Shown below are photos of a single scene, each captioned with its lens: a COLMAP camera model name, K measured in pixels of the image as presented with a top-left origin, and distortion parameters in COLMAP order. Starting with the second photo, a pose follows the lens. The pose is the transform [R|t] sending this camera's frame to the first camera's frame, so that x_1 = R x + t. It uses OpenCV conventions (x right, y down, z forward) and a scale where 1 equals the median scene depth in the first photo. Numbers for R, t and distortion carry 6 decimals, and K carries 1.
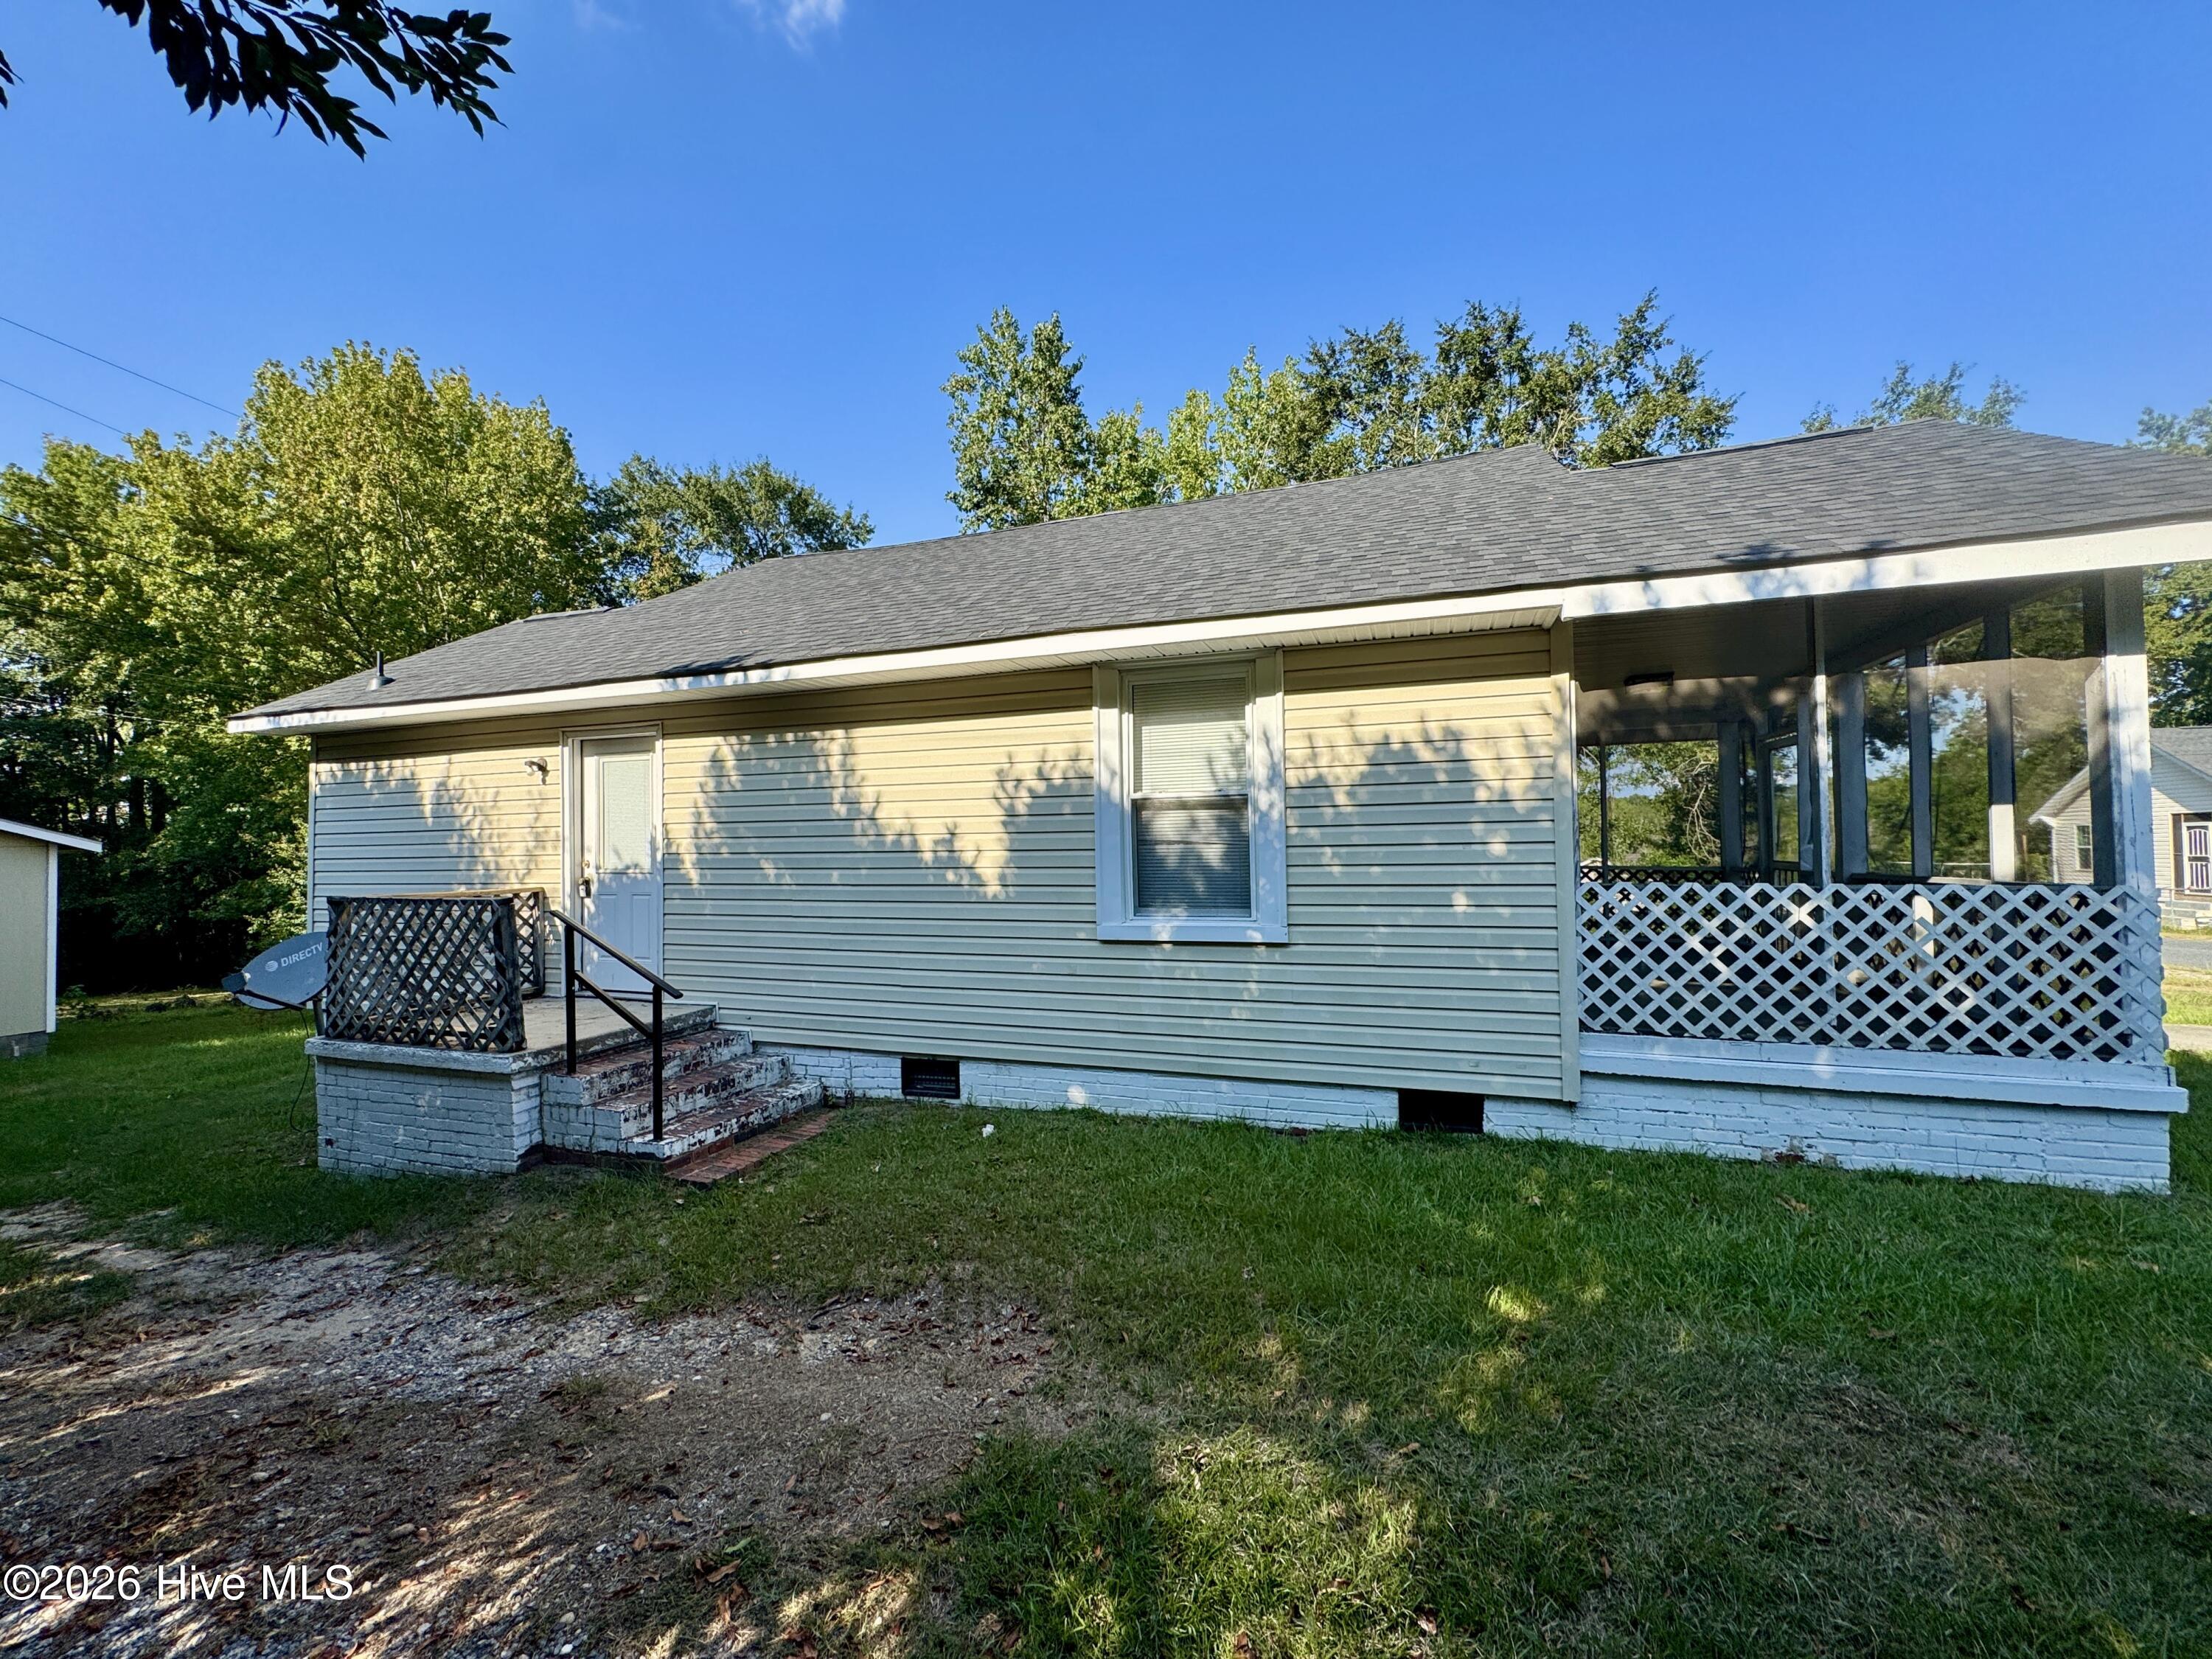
lens RADIAL K [[879.9, 0, 1107.7], [0, 879.9, 841.3], [0, 0, 1]] dist [-0.005327, 0.000173]
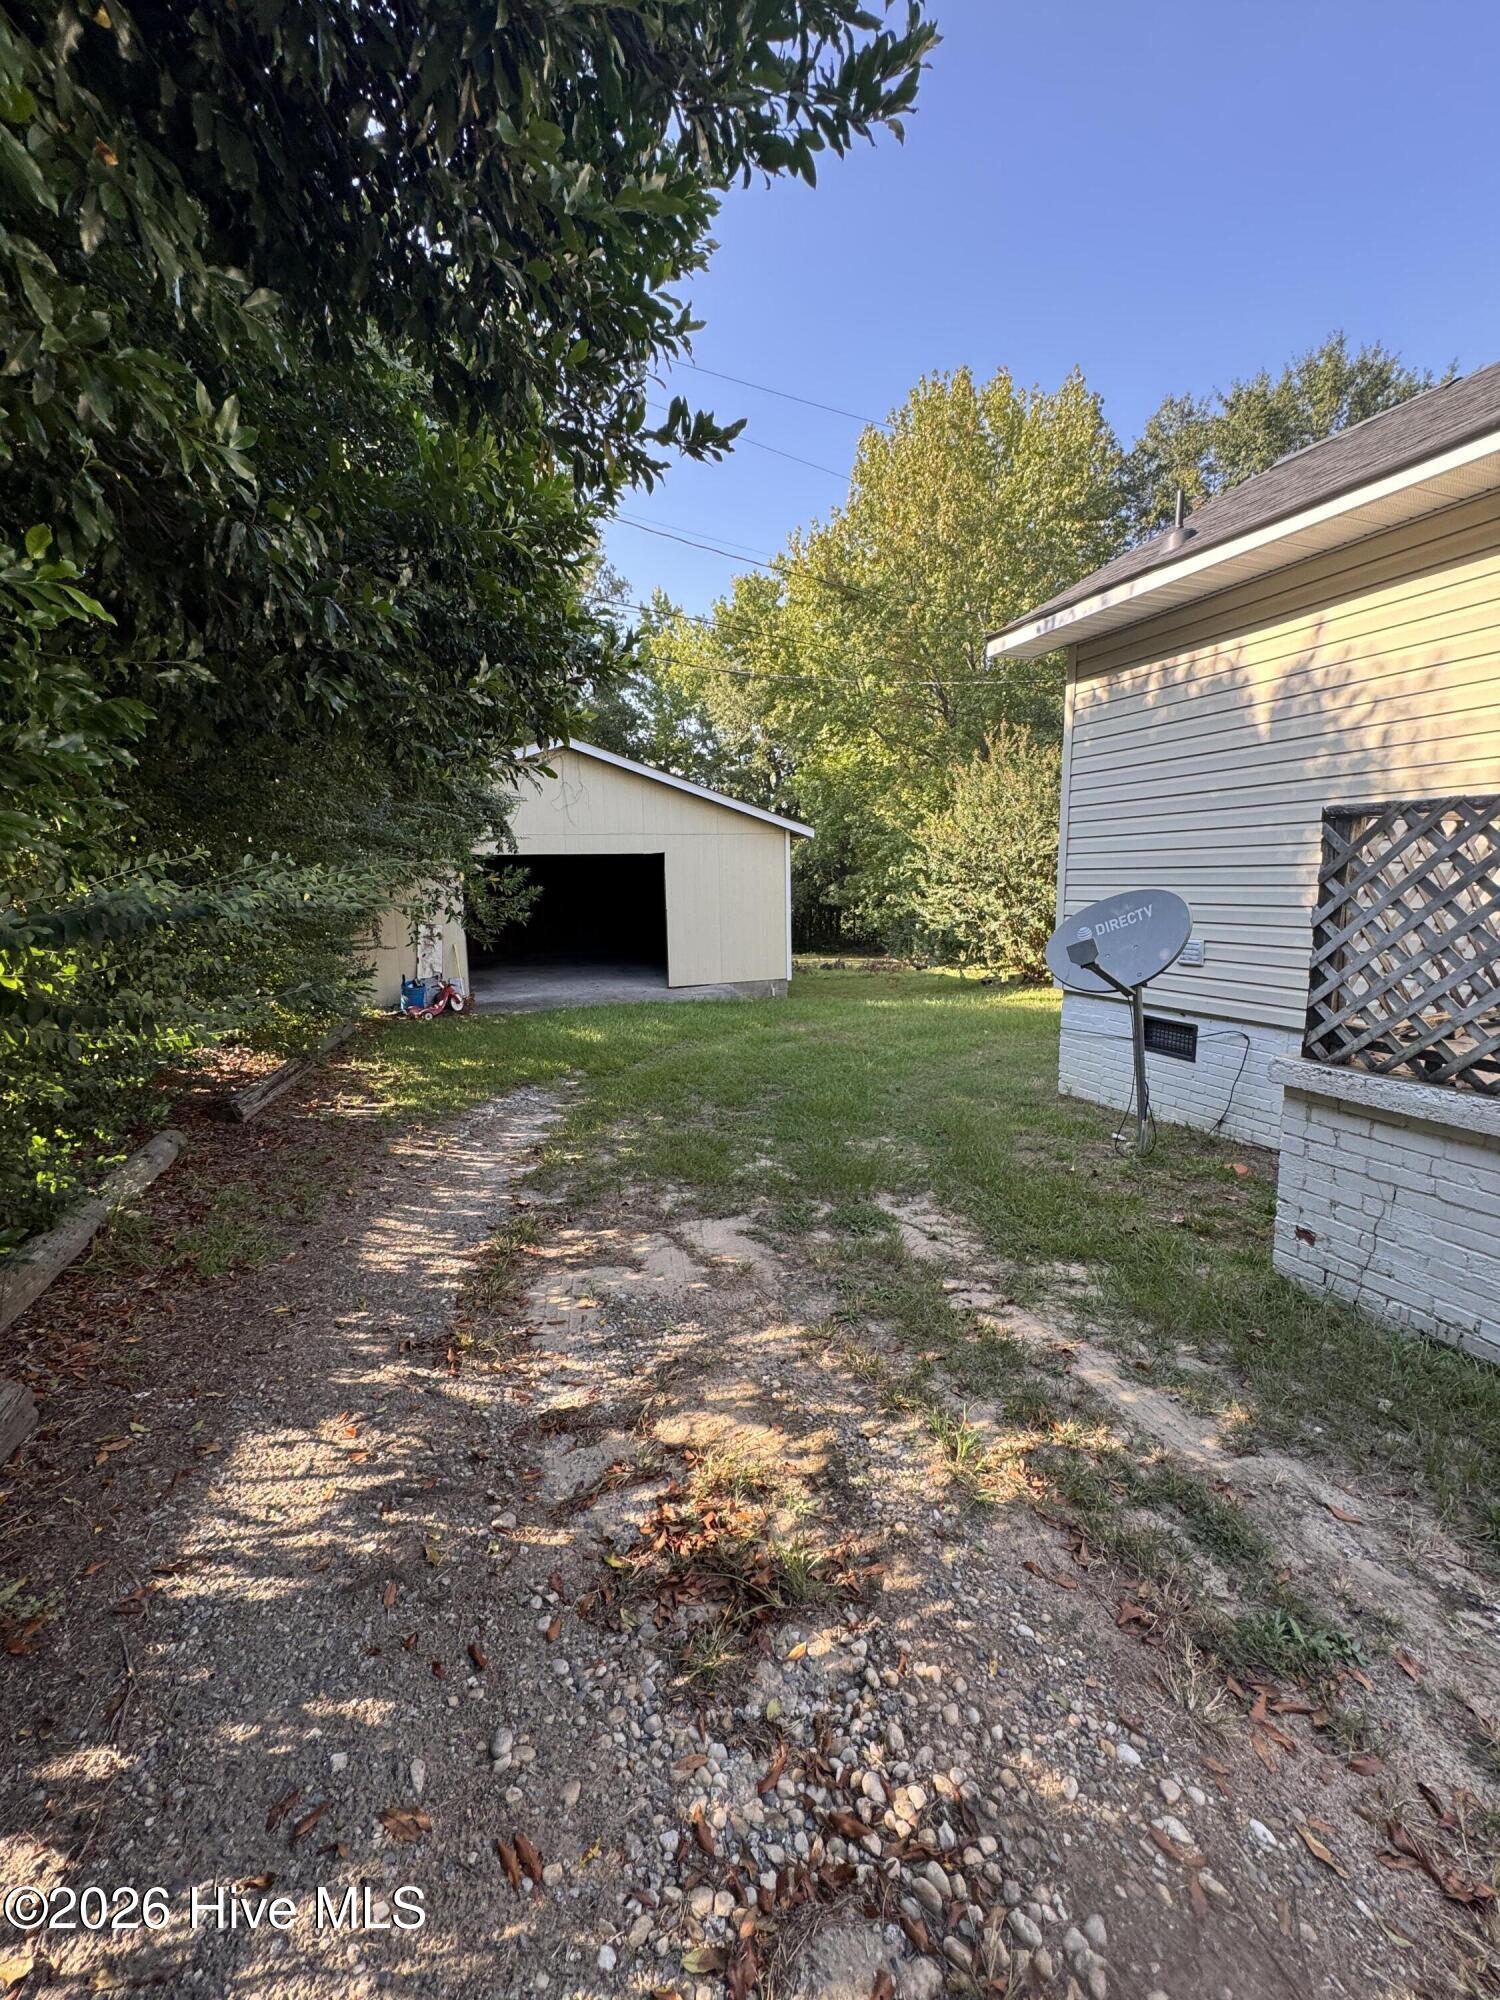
lens RADIAL K [[795.6, 0, 747.8], [0, 795.6, 998.8], [0, 0, 1]] dist [-0.005327, 0.000173]
pose [[0.657597, 0.116424, -0.744320, -0.541006], [0.018494, 0.985194, 0.170440, 0.065334], [0.753143, -0.125847, 0.645707, 0.284991]]
